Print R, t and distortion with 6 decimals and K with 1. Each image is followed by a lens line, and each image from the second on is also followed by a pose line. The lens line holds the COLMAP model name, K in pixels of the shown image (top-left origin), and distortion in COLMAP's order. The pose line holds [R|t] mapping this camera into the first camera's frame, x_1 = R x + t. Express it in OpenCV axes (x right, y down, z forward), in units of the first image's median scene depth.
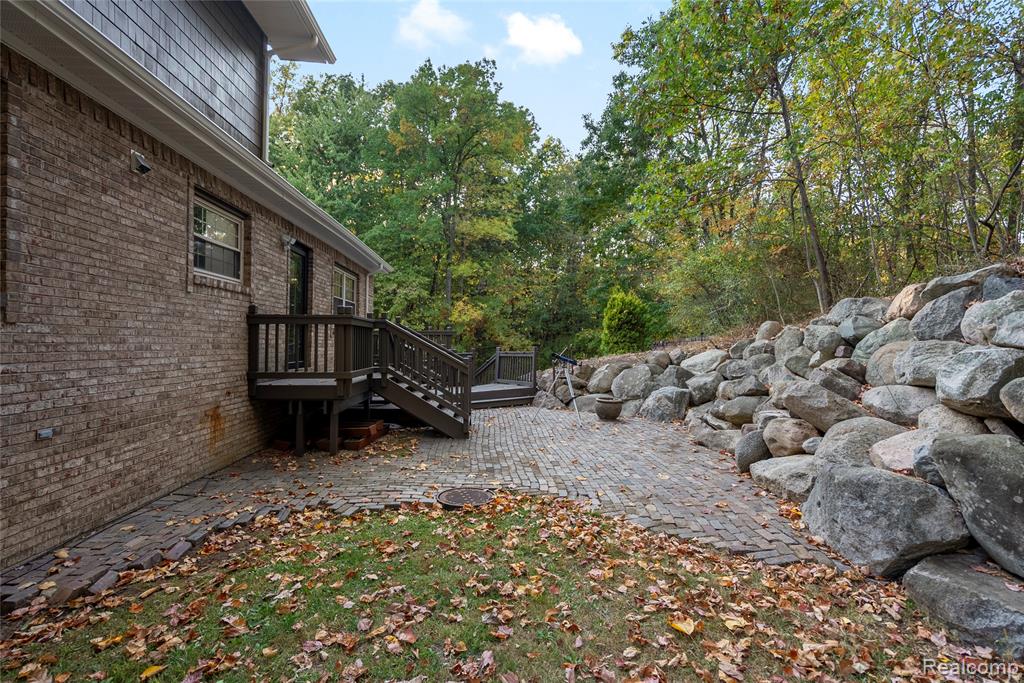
lens RADIAL K [[481.5, 0, 512.0], [0, 481.5, 341.5], [0, 0, 1]] dist [0.000655, 0.000197]
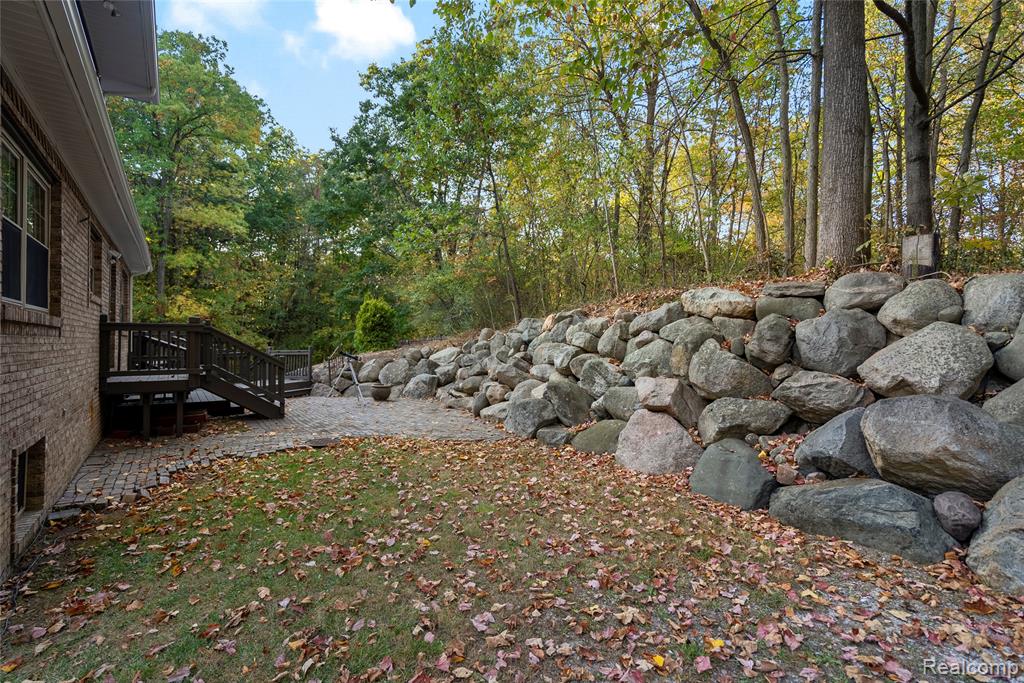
lens RADIAL K [[481.5, 0, 512.0], [0, 481.5, 341.5], [0, 0, 1]] dist [0.000655, 0.000197]
pose [[0.850172, -0.004535, 0.526485, -0.227354], [0.000883, 0.999974, 0.007188, -0.012492], [-0.526504, -0.005646, 0.850154, -0.385136]]
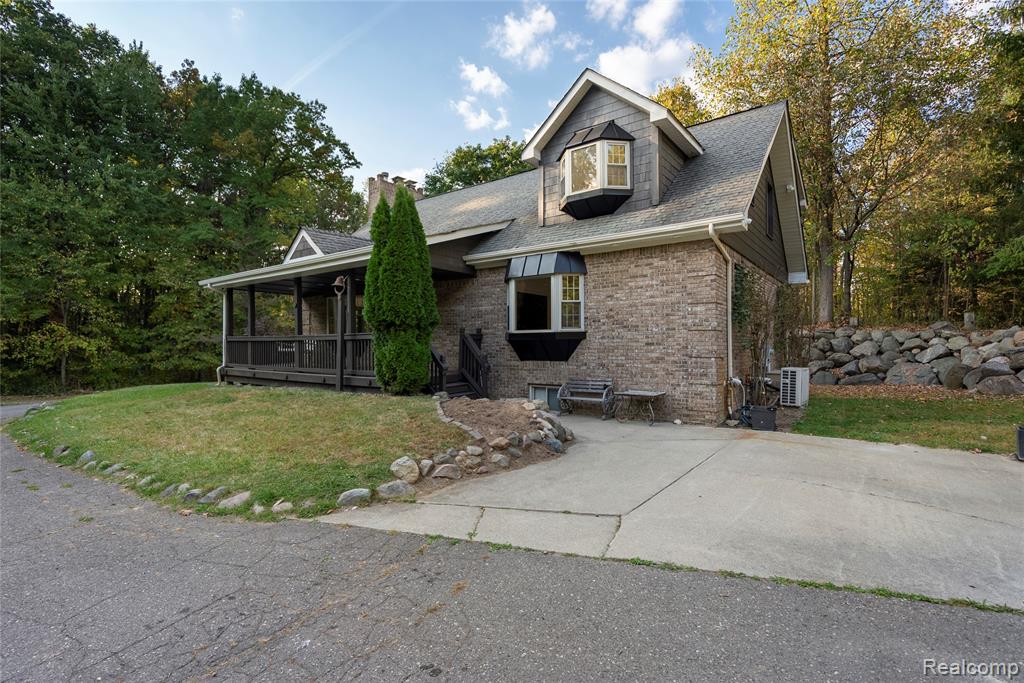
lens RADIAL K [[481.5, 0, 512.0], [0, 481.5, 341.5], [0, 0, 1]] dist [0.000655, 0.000197]
pose [[0.643041, -0.002880, 0.765826, -2.756372], [-0.000677, 0.999990, 0.004329, -0.038219], [-0.765831, -0.003302, 0.643033, -0.362106]]
